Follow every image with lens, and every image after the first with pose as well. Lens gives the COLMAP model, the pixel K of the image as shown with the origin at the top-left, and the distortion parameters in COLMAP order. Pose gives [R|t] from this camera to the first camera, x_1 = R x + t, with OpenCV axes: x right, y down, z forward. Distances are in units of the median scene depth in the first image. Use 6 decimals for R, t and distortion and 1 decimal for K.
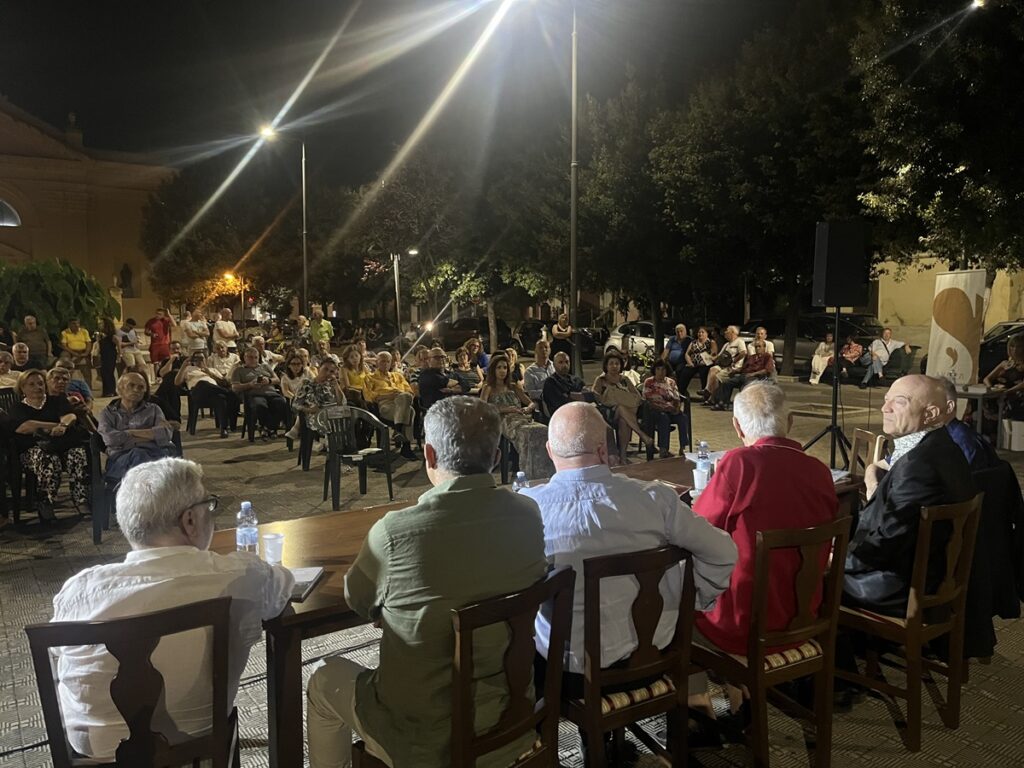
lens RADIAL K [[776.0, 0, 512.0], [0, 776.0, 384.0], [0, 0, 1]] dist [0.072522, -0.092764]
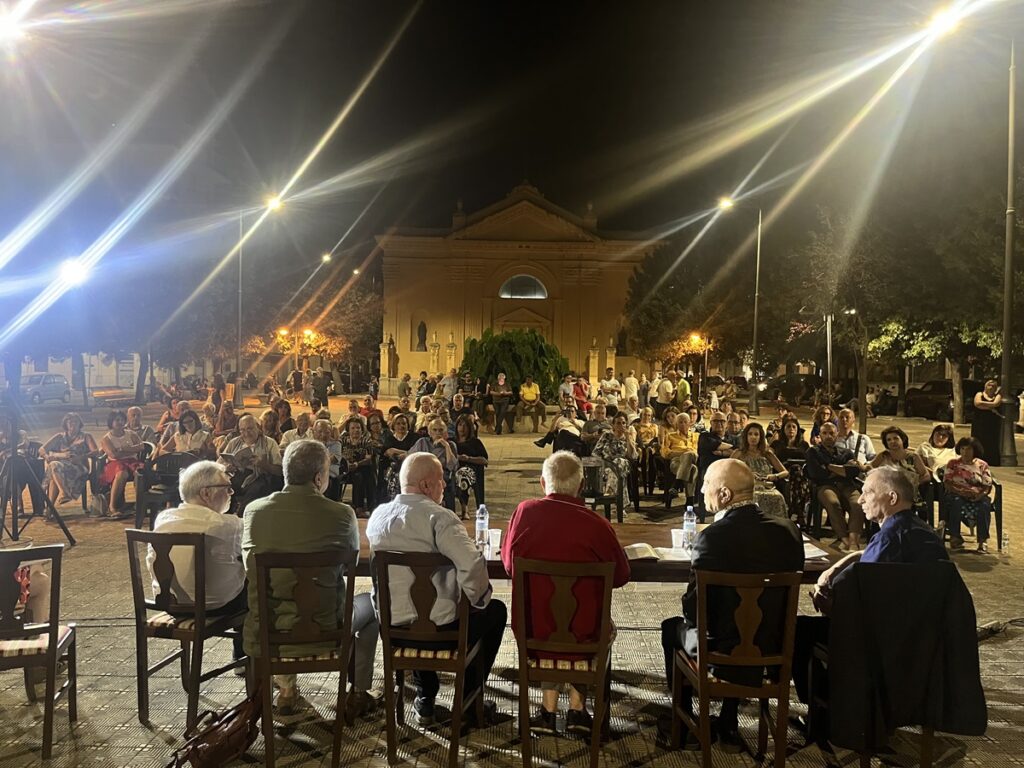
lens RADIAL K [[776.0, 0, 512.0], [0, 776.0, 384.0], [0, 0, 1]] dist [0.072522, -0.092764]
pose [[0.805682, 0.027715, -0.591700, 0.108003], [-0.070012, 0.996359, -0.048662, -0.004615], [0.588196, 0.080633, 0.804688, -0.012362]]
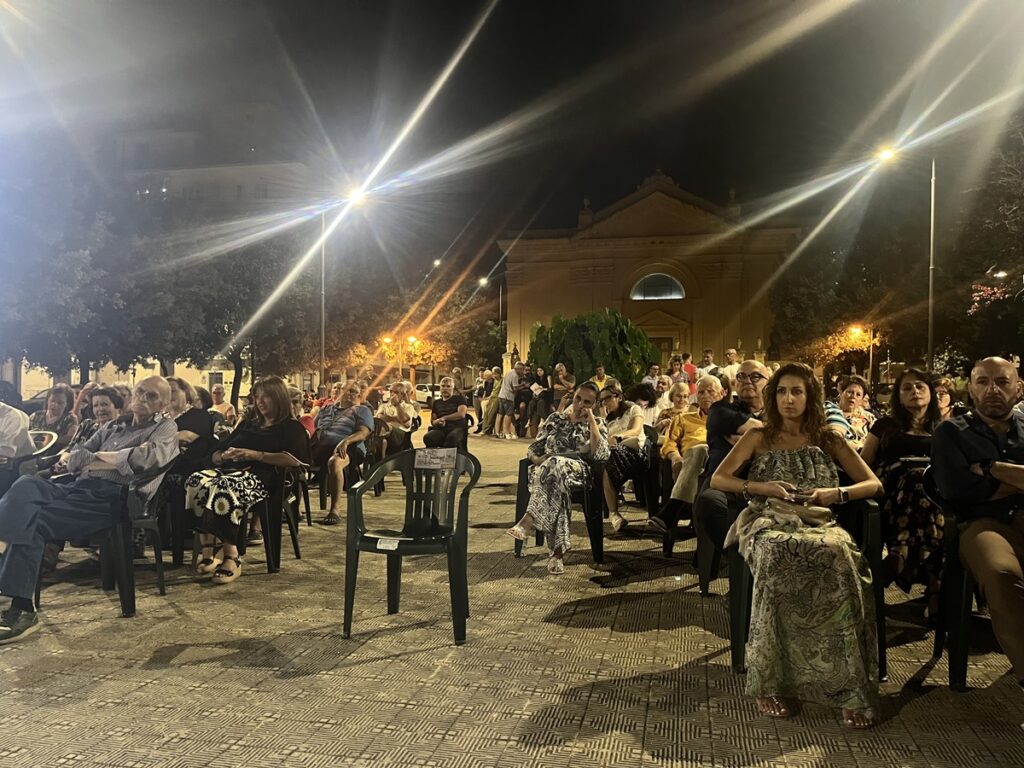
lens RADIAL K [[776.0, 0, 512.0], [0, 776.0, 384.0], [0, 0, 1]] dist [0.072522, -0.092764]
pose [[0.664157, -0.000640, -0.747593, 0.065063], [-0.066458, 0.995990, -0.059893, 0.003559], [0.744633, 0.089461, 0.661451, 0.188416]]
